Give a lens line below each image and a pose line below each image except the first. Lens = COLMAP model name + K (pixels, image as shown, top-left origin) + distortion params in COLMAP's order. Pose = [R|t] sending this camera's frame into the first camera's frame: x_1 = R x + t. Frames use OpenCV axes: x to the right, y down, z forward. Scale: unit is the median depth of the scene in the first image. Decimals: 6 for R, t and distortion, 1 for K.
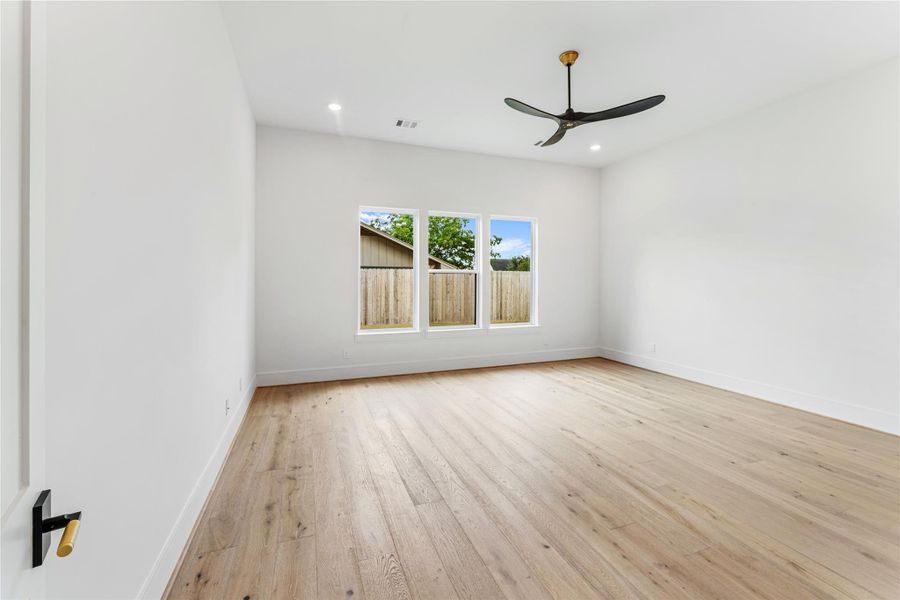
lens RADIAL K [[393.0, 0, 455.2], [0, 393.0, 282.2], [0, 0, 1]] dist [0.001434, 0.000432]
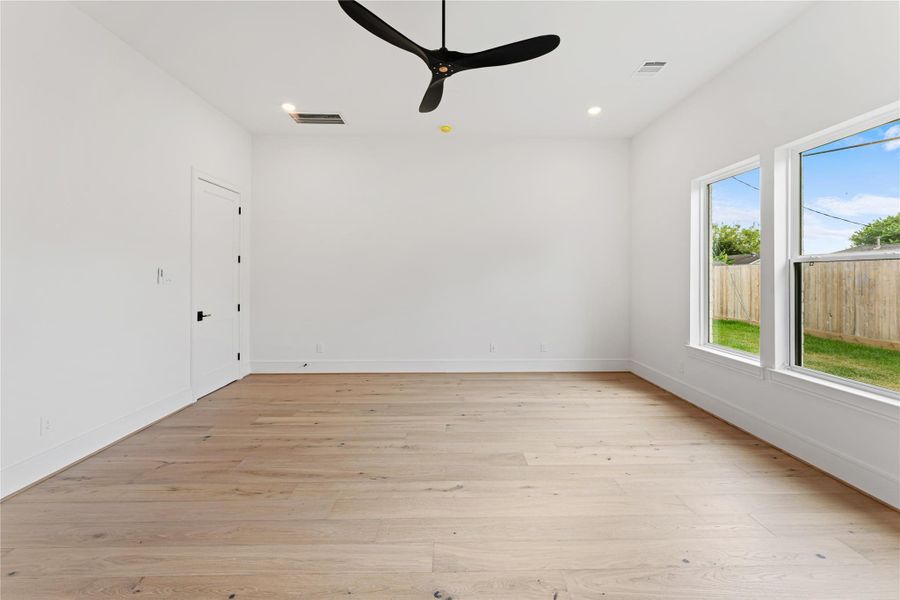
lens RADIAL K [[368.7, 0, 451.1], [0, 368.7, 277.3], [0, 0, 1]] dist [0.001075, 0.000317]
pose [[-0.347265, -0.000896, -0.937767, 0.947143], [-0.005453, 0.999985, 0.001064, -0.000541], [0.937751, 0.005483, -0.347265, 1.278600]]
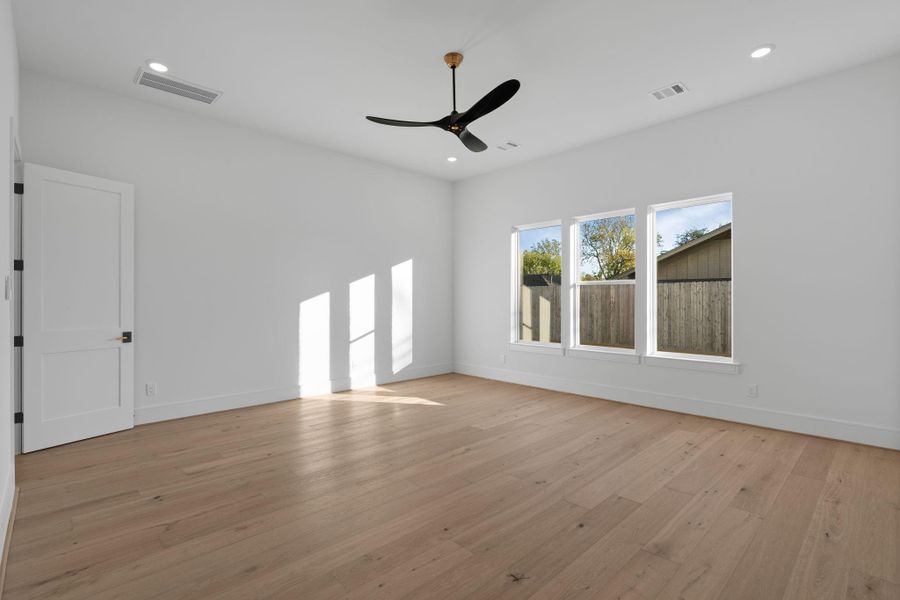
lens RADIAL K [[424.6, 0, 450.0], [0, 424.6, 300.0], [0, 0, 1]] dist [0.000061, -0.000174]
pose [[0.379017, 0.001588, -0.925388, 1.261483], [-0.004547, 0.999990, -0.000146, 0.019542], [0.925379, 0.004263, 0.379020, 0.605457]]
